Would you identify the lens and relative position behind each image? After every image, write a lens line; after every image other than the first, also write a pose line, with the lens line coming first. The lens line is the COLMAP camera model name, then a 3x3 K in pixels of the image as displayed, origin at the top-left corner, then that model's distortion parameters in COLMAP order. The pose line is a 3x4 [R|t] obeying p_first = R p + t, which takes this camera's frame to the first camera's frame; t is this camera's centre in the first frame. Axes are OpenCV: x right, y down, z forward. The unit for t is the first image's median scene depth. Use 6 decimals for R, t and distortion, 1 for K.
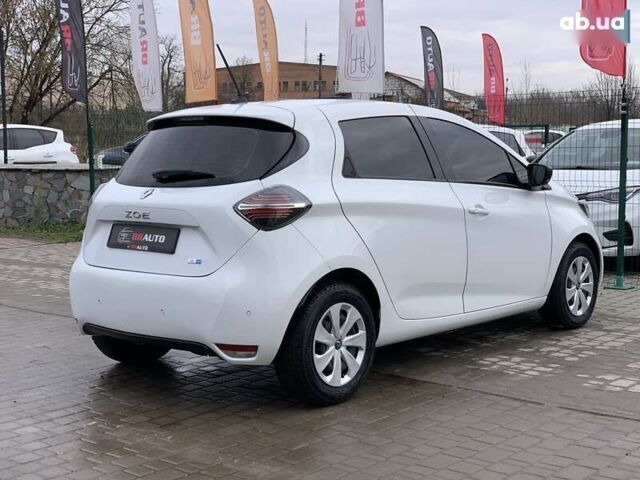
lens RADIAL K [[975.1, 0, 314.3], [0, 975.1, 231.6], [0, 0, 1]] dist [0.053187, 0.000000]
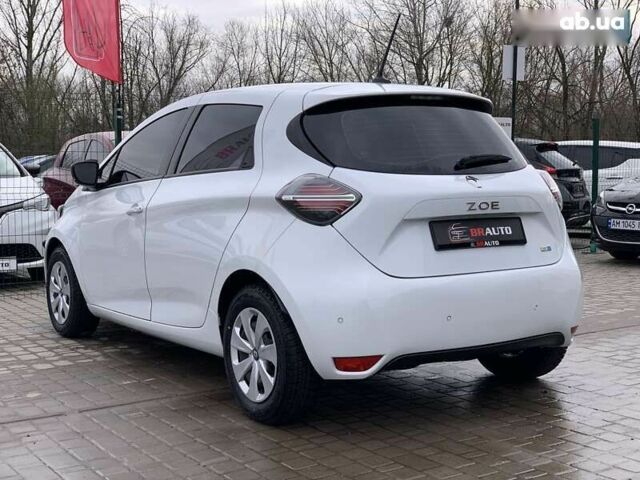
lens RADIAL K [[963.9, 0, 311.7], [0, 963.9, 241.4], [0, 0, 1]] dist [0.054767, 0.000000]
pose [[0.280322, -0.069821, 0.957363, -1.027891], [0.087735, 0.995040, 0.046880, -0.038695], [-0.955888, 0.070853, 0.285057, 0.896679]]
